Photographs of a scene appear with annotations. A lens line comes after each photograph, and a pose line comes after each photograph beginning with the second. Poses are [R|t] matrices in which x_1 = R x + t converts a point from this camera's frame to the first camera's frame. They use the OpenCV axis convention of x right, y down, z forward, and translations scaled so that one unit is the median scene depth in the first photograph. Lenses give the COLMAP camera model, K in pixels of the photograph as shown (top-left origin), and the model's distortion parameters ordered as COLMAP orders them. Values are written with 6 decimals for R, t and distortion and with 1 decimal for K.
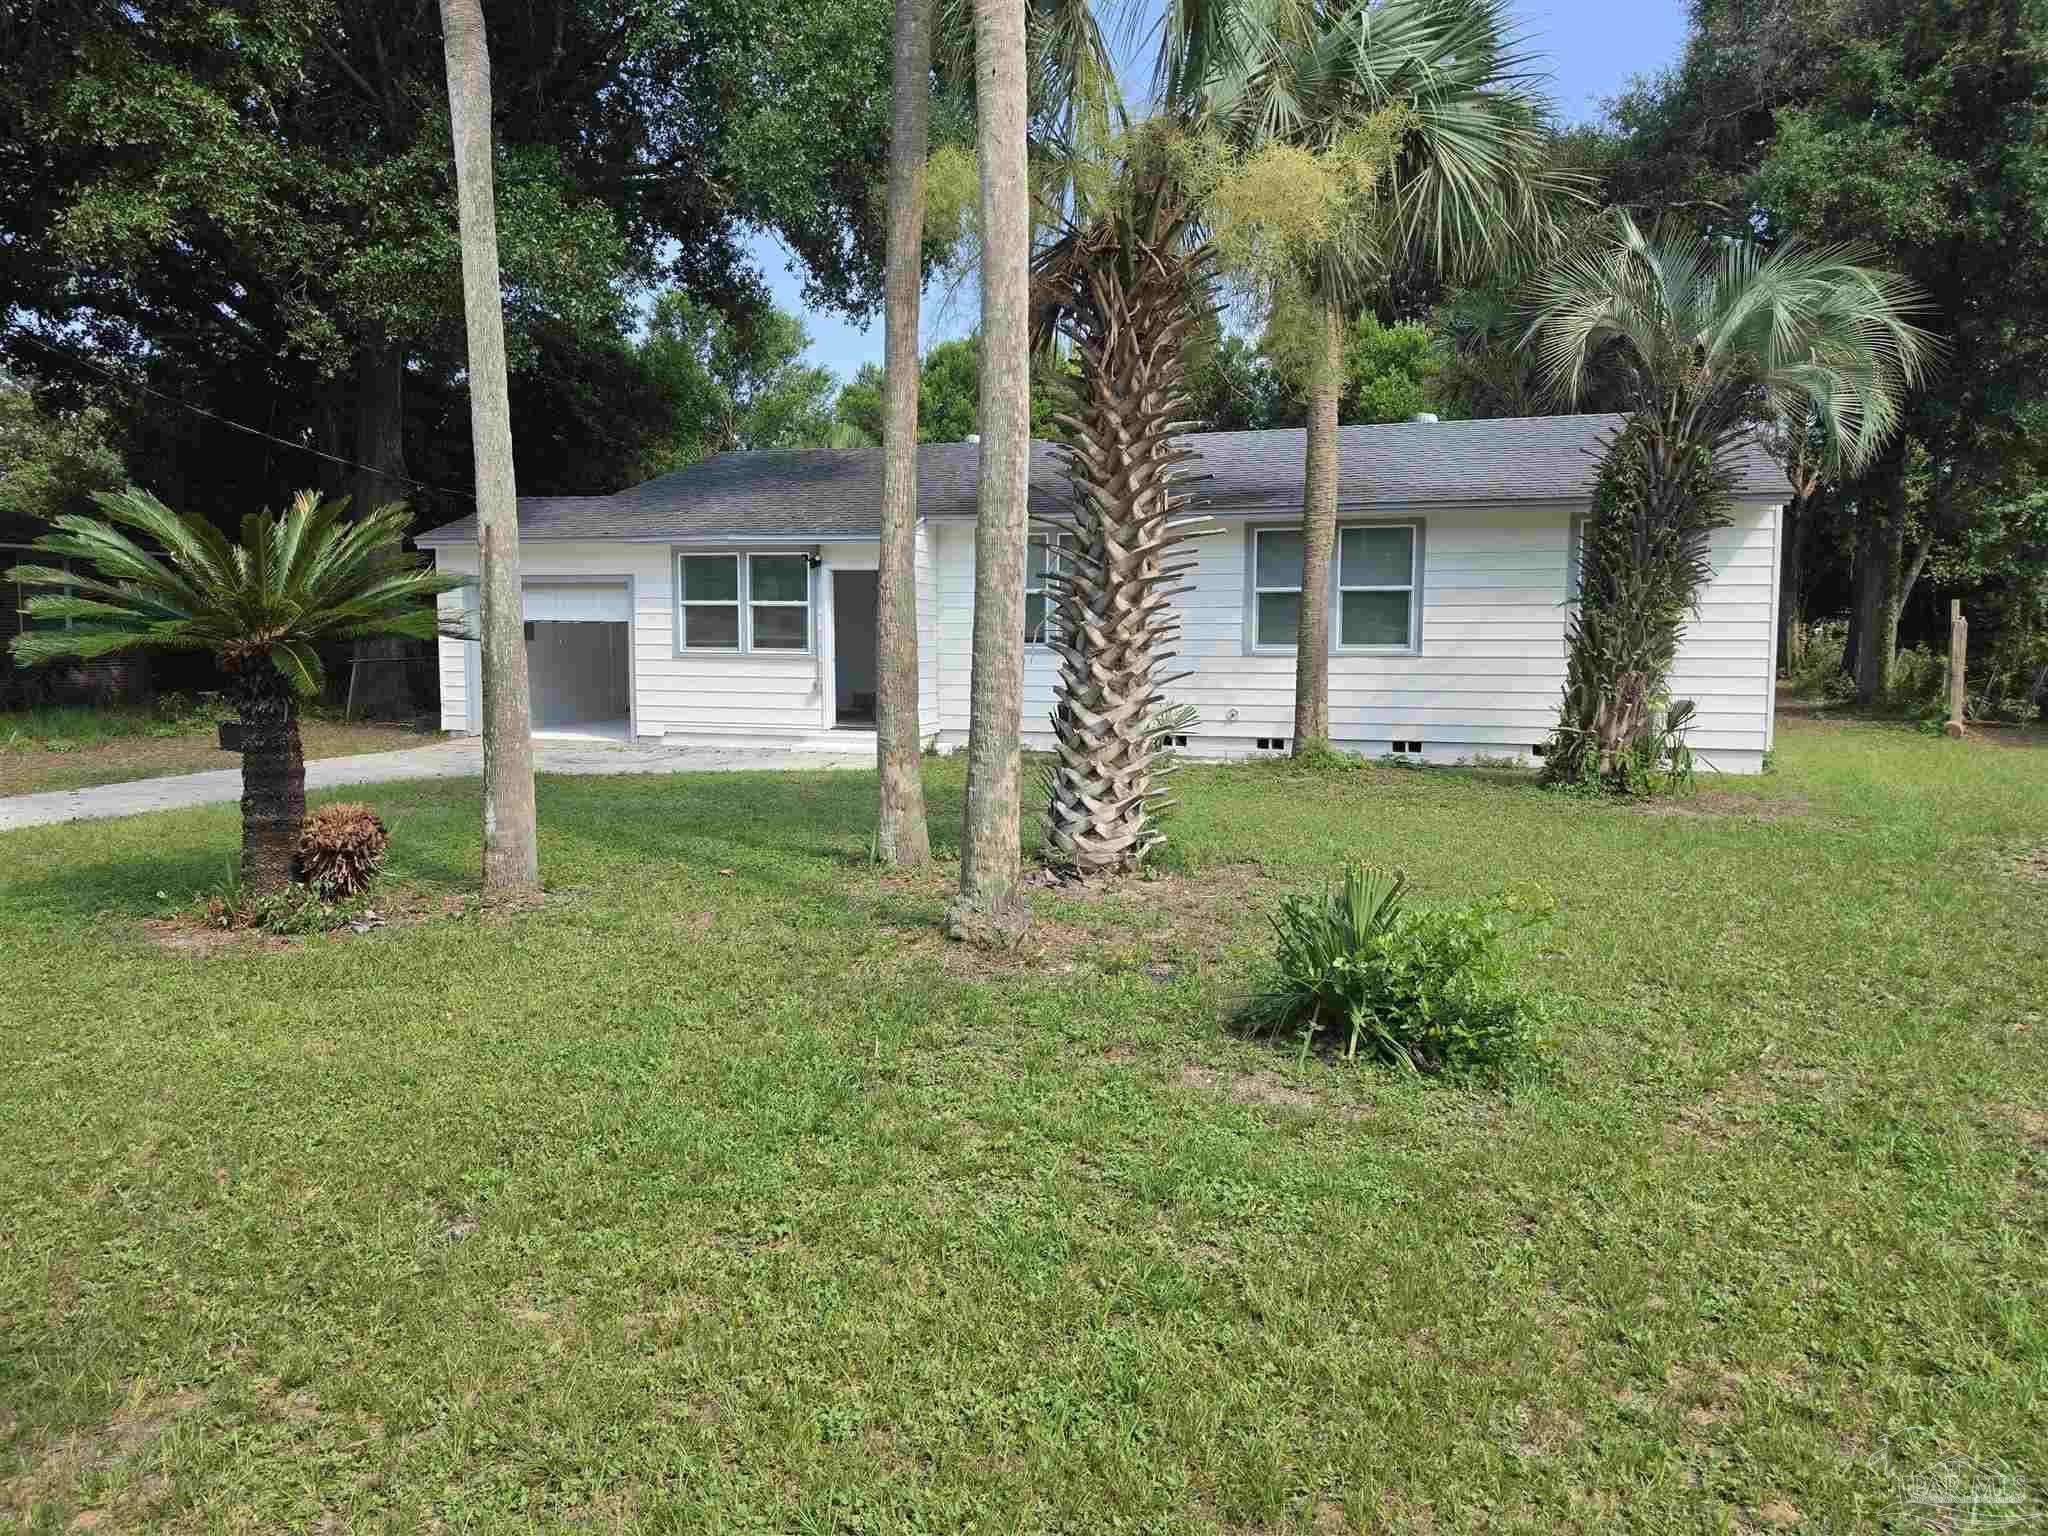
lens RADIAL K [[1498.8, 0, 1029.4], [0, 1498.8, 767.6], [0, 0, 1]] dist [0.018715, 0.014495]
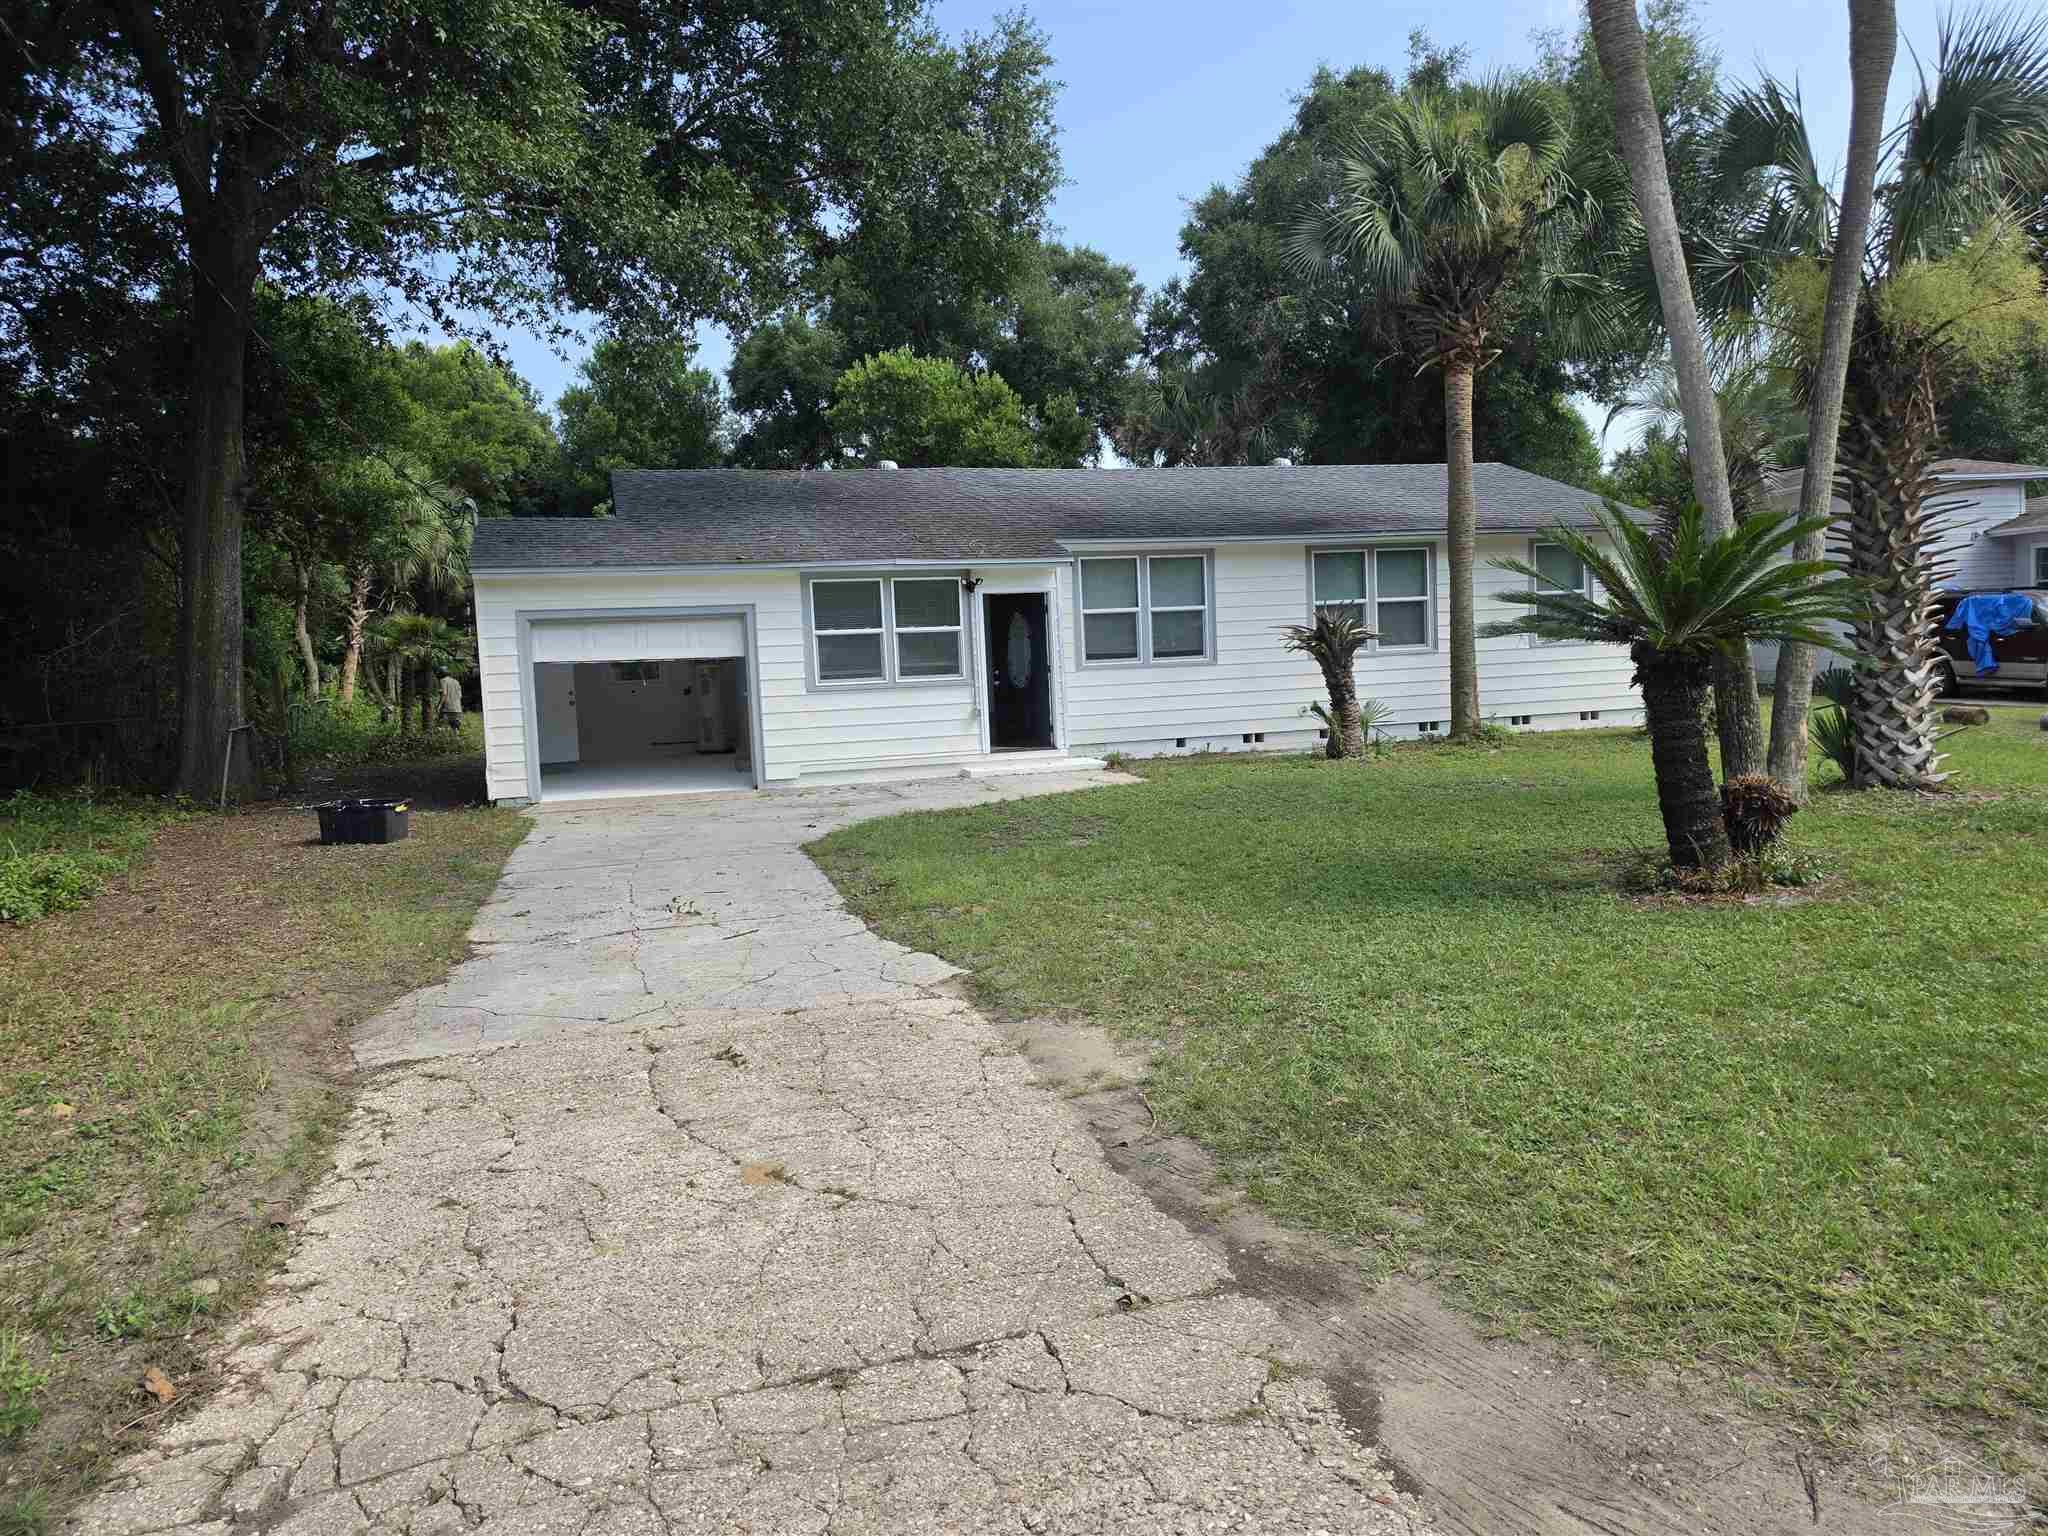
lens RADIAL K [[1421.5, 0, 1024.5], [0, 1421.5, 775.4], [0, 0, 1]] dist [0.055267, 0.000181]
pose [[0.814225, -0.089863, 0.573553, -0.659396], [0.100188, 0.994875, 0.013646, -0.021886], [-0.571840, 0.046353, 0.819055, 0.215676]]
